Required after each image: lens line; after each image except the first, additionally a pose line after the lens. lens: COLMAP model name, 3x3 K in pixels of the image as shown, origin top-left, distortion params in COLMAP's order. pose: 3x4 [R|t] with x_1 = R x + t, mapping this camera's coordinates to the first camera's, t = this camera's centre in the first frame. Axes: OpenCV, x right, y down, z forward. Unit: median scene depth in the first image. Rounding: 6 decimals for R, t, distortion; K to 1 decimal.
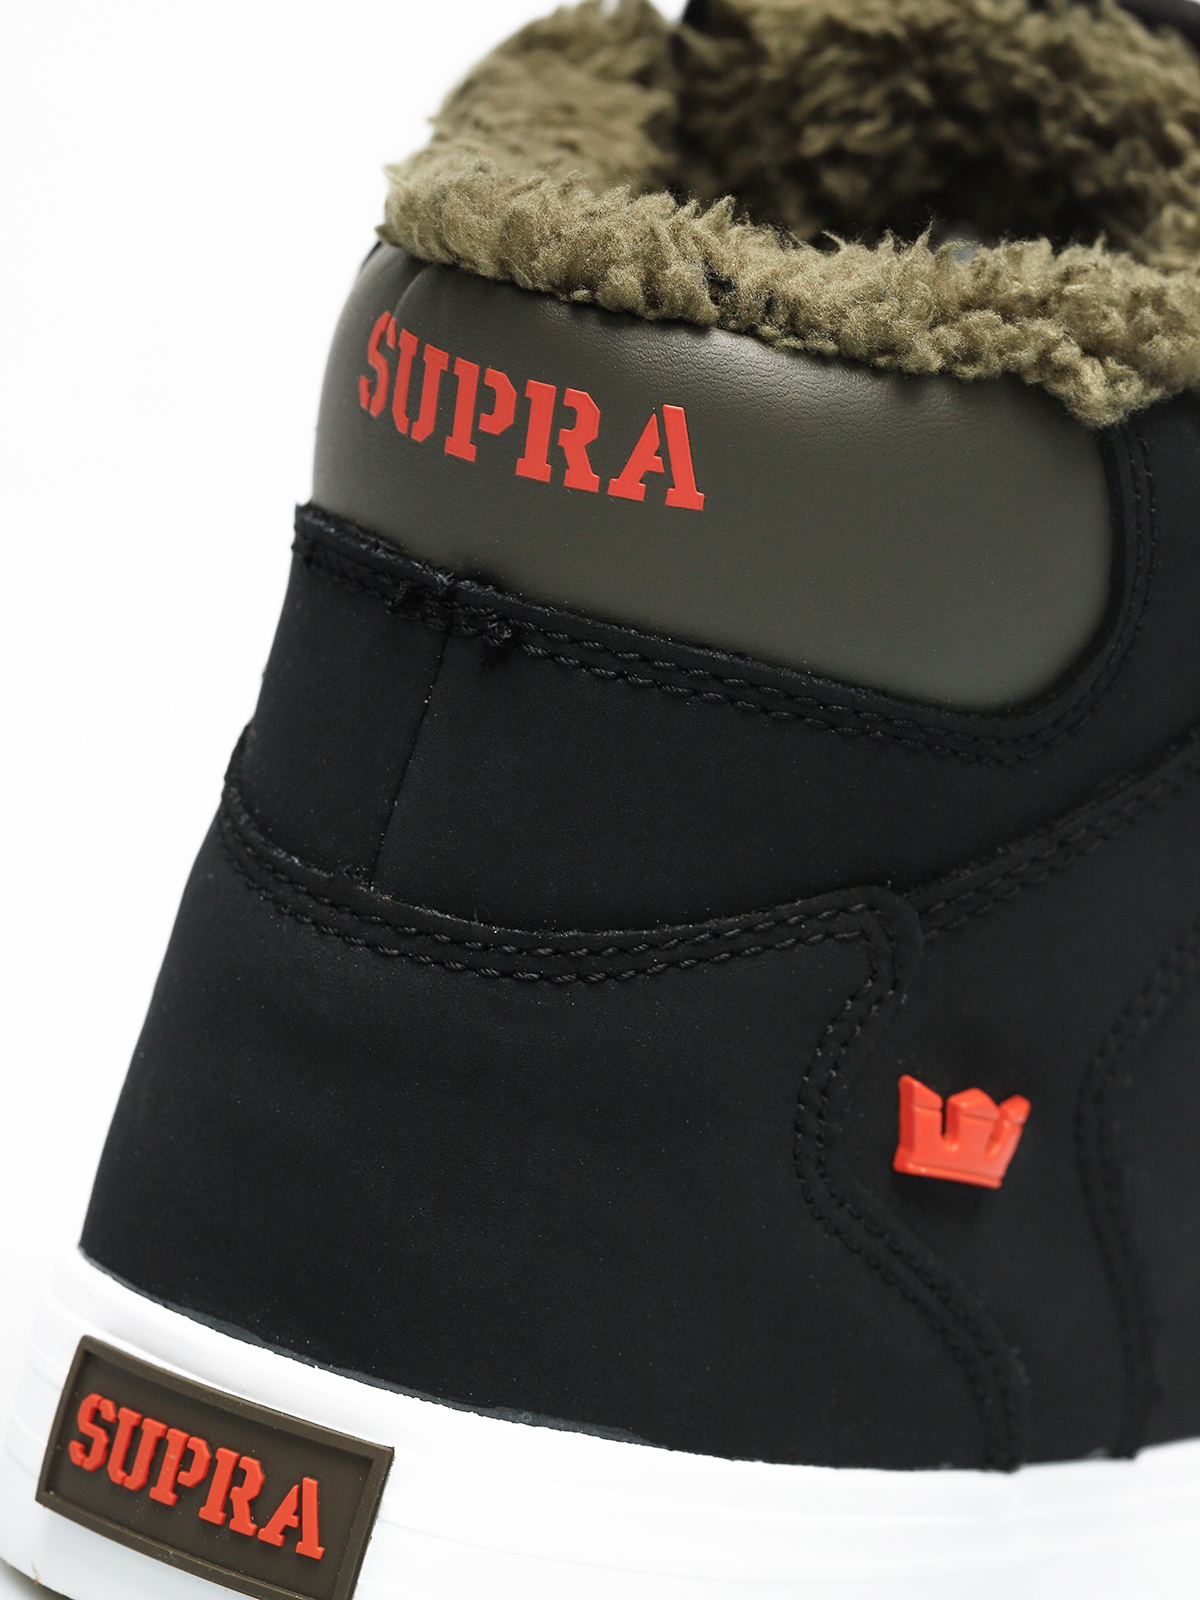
lens RADIAL K [[5549.6, 0, 600.5], [0, 5549.6, 624.0], [0, 0, 1]] dist [-0.051636, 0.982776]
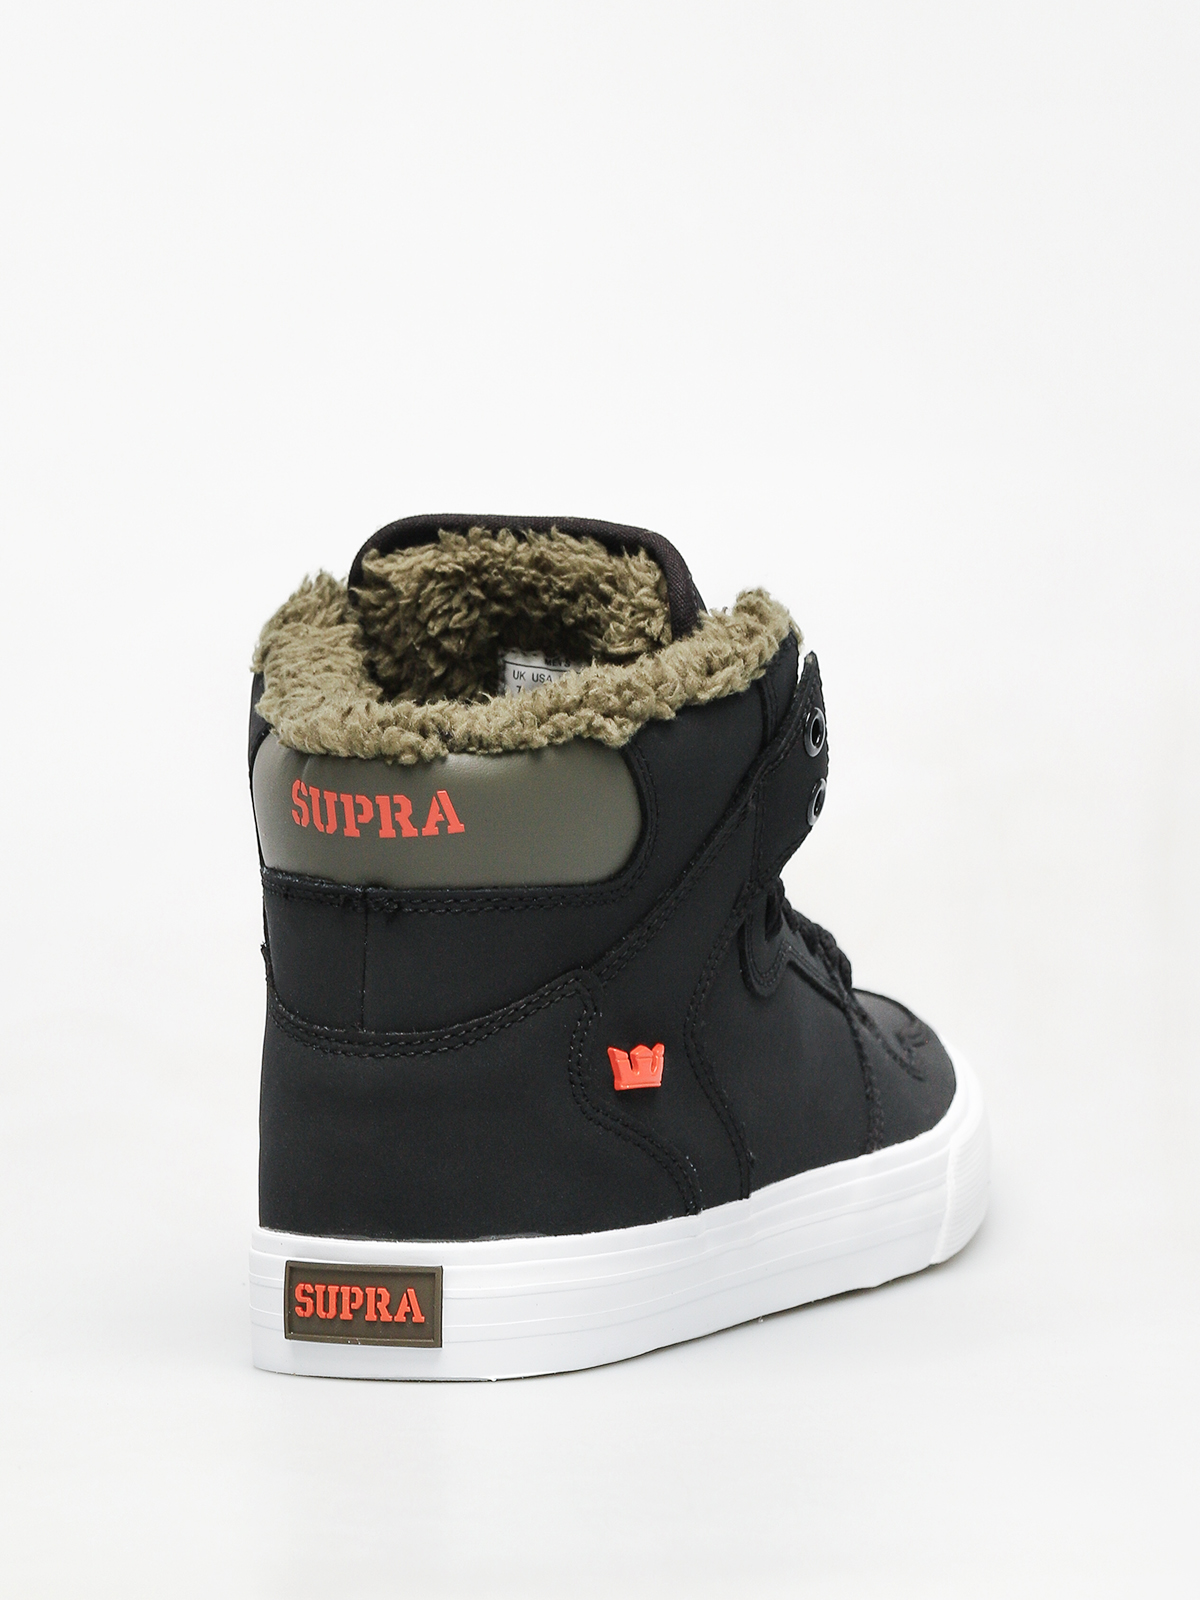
lens RADIAL K [[5549.6, 0, 600.5], [0, 5549.6, 624.0], [0, 0, 1]] dist [-0.051636, 0.982776]
pose [[0.957495, -0.262555, 0.119449, -0.173288], [0.263499, 0.964626, 0.008111, -0.103558], [-0.117353, 0.023708, 0.992807, -1.237769]]
